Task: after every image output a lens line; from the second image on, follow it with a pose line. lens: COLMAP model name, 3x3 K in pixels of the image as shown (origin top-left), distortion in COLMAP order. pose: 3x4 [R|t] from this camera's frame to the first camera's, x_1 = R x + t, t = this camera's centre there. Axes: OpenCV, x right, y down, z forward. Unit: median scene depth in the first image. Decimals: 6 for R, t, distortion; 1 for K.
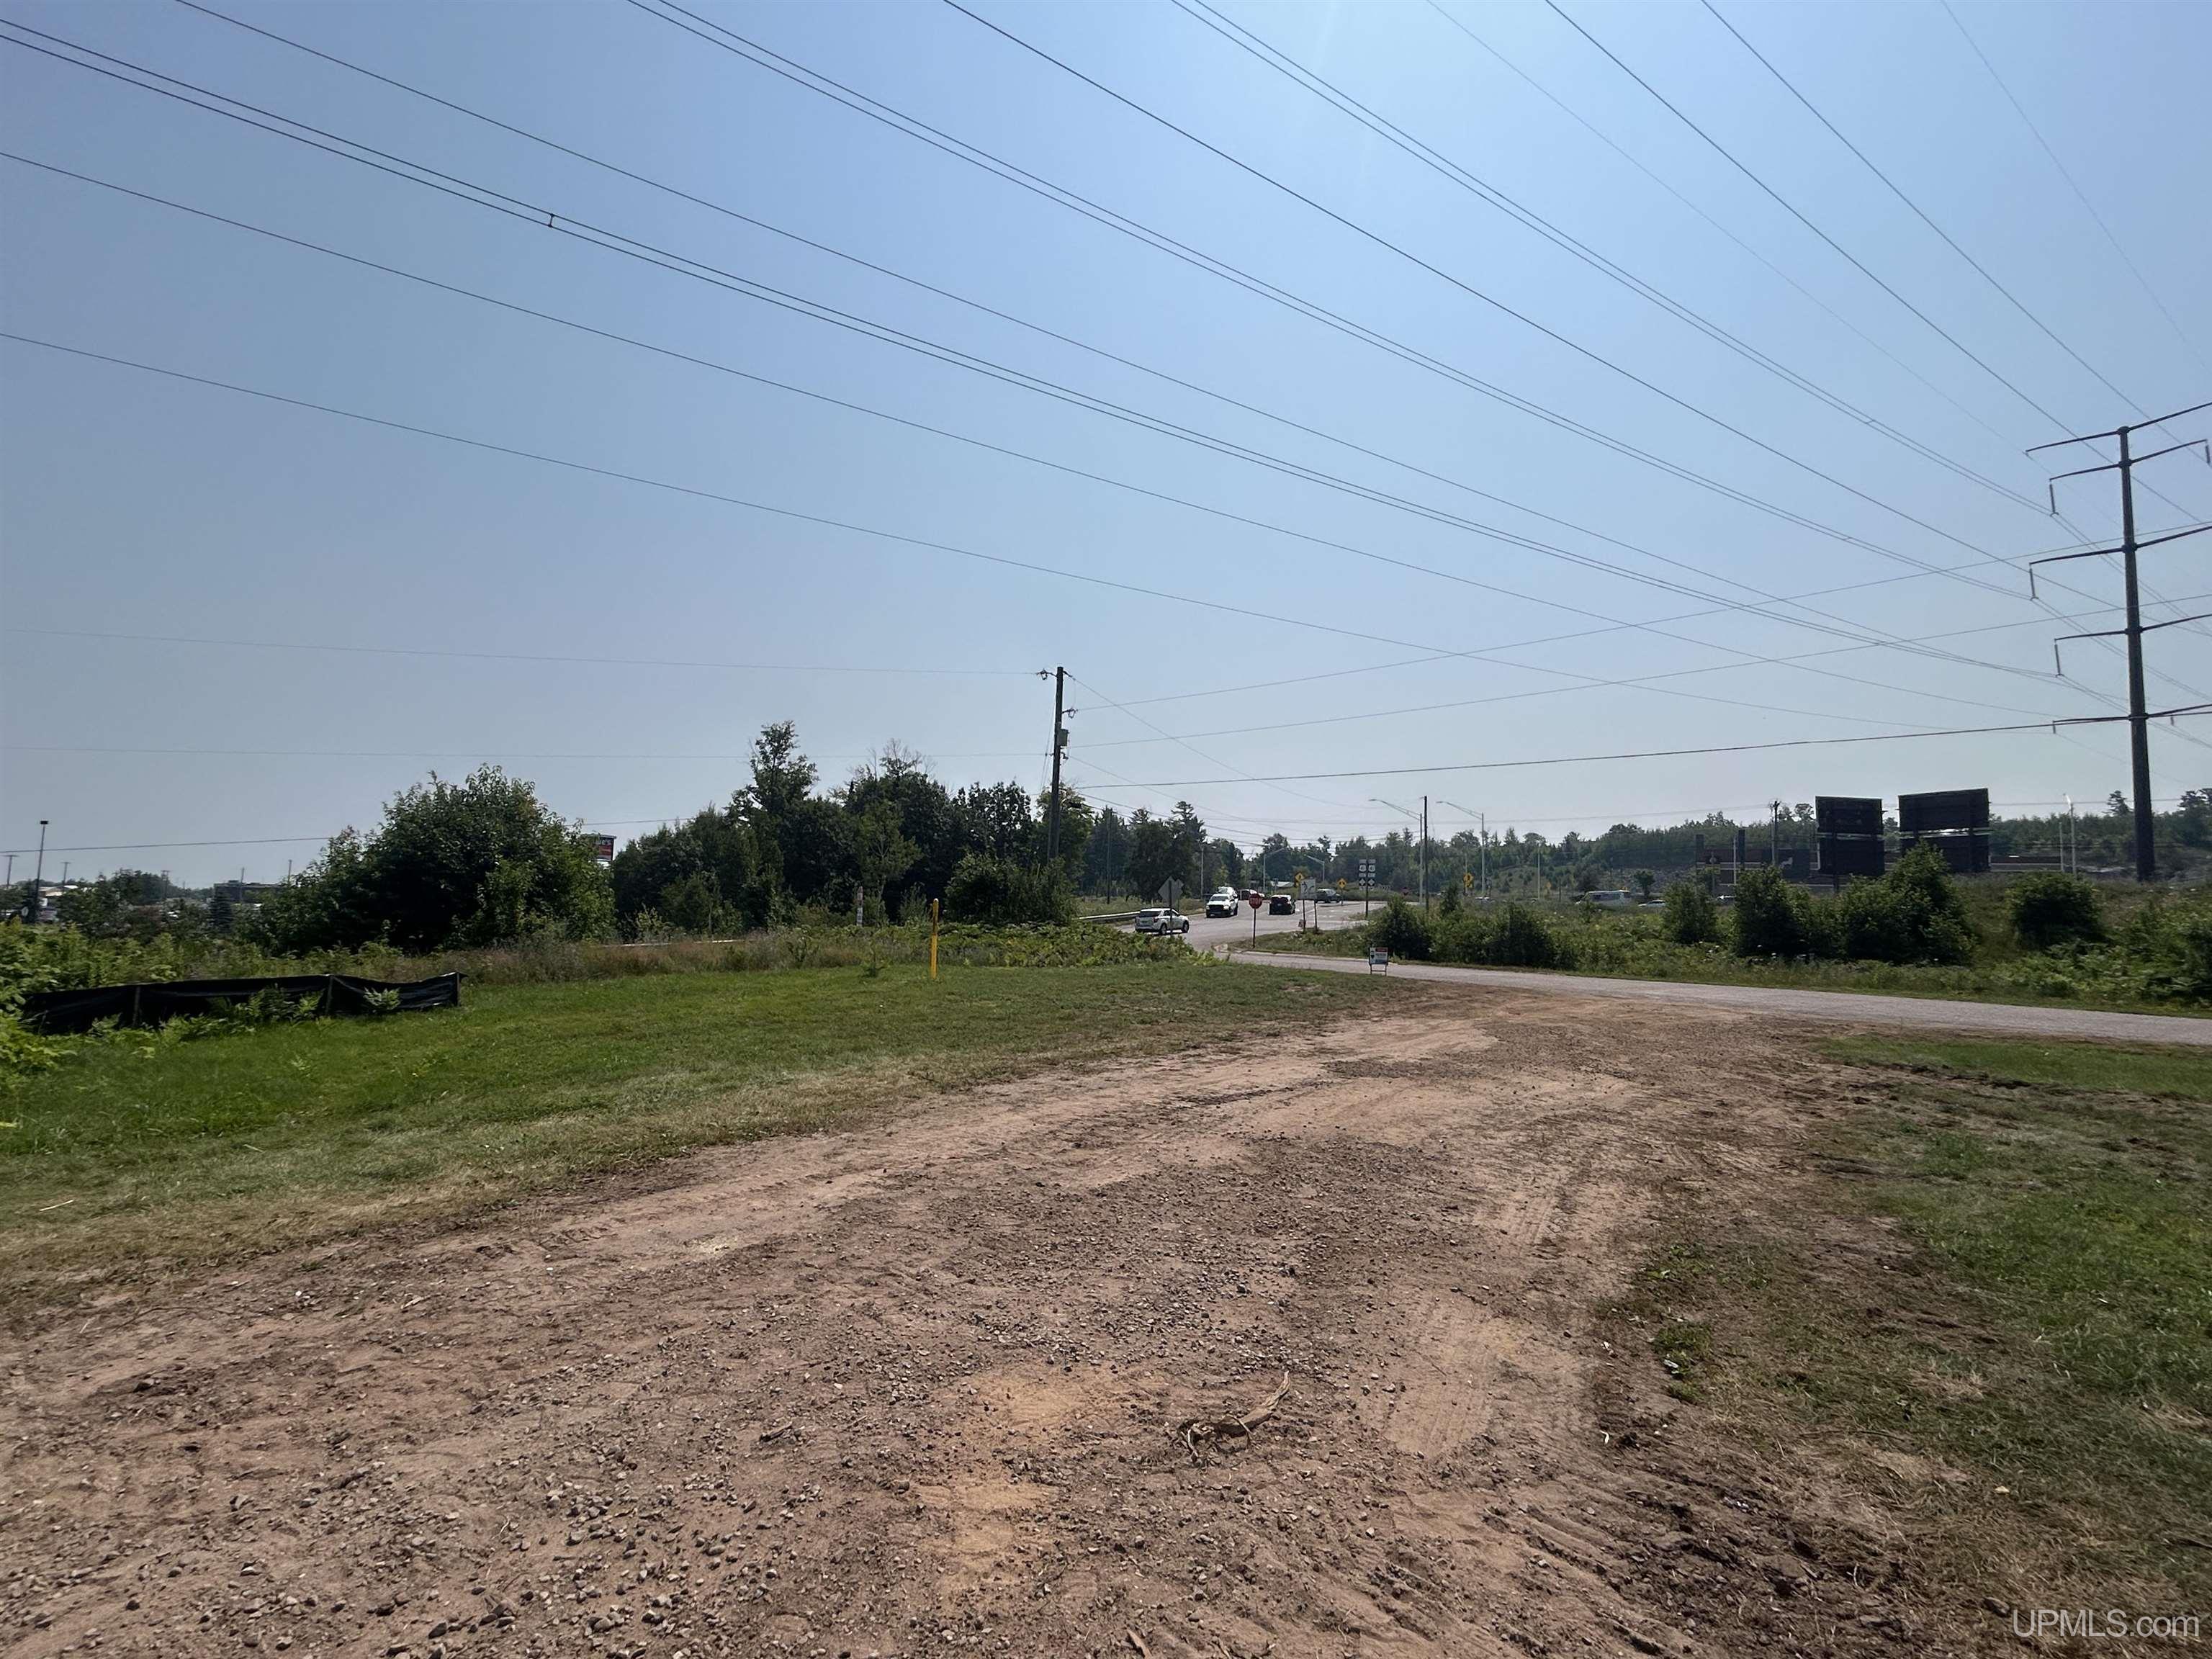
lens RADIAL K [[1019.1, 0, 1106.0], [0, 1019.1, 829.5], [0, 0, 1]] dist [-0.001847, -0.000708]
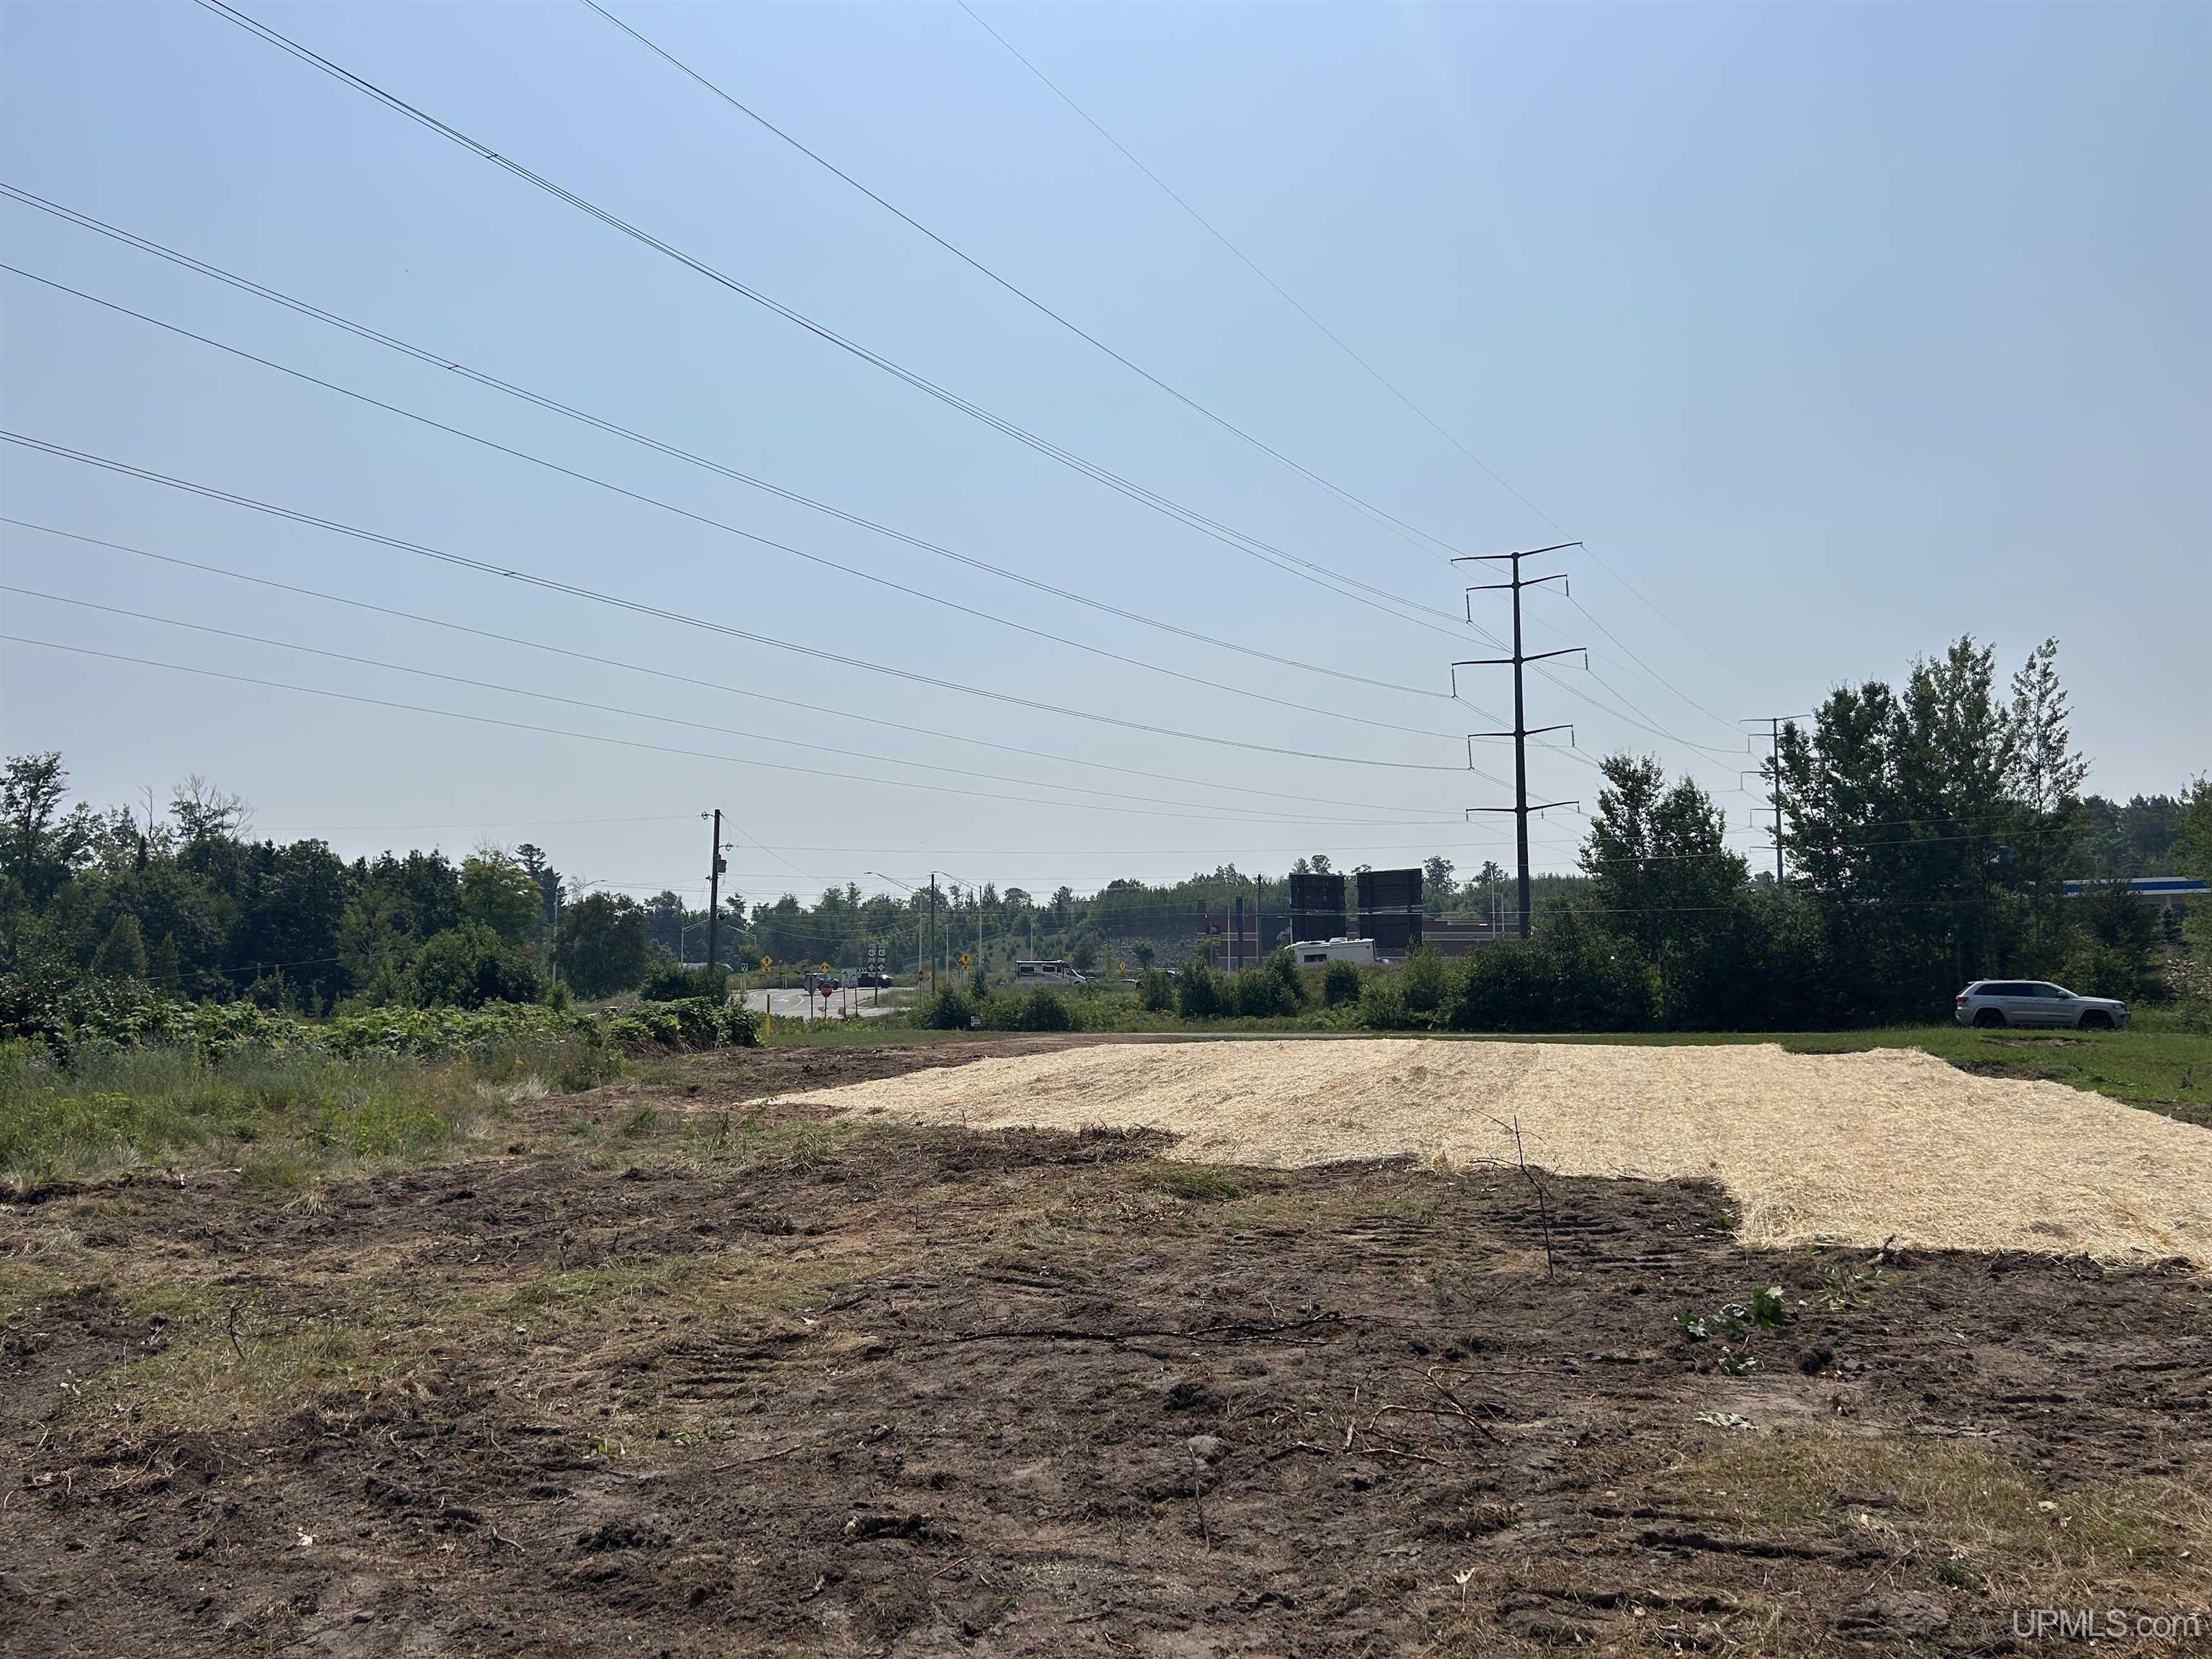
lens RADIAL K [[1674.7, 0, 1106.0], [0, 1674.7, 829.5], [0, 0, 1]] dist [0.125081, -0.219222]
pose [[0.897253, 0.015737, 0.441236, -0.080021], [-0.005323, 0.999677, -0.024831, -0.012683], [-0.441484, 0.019931, 0.897048, -0.163921]]
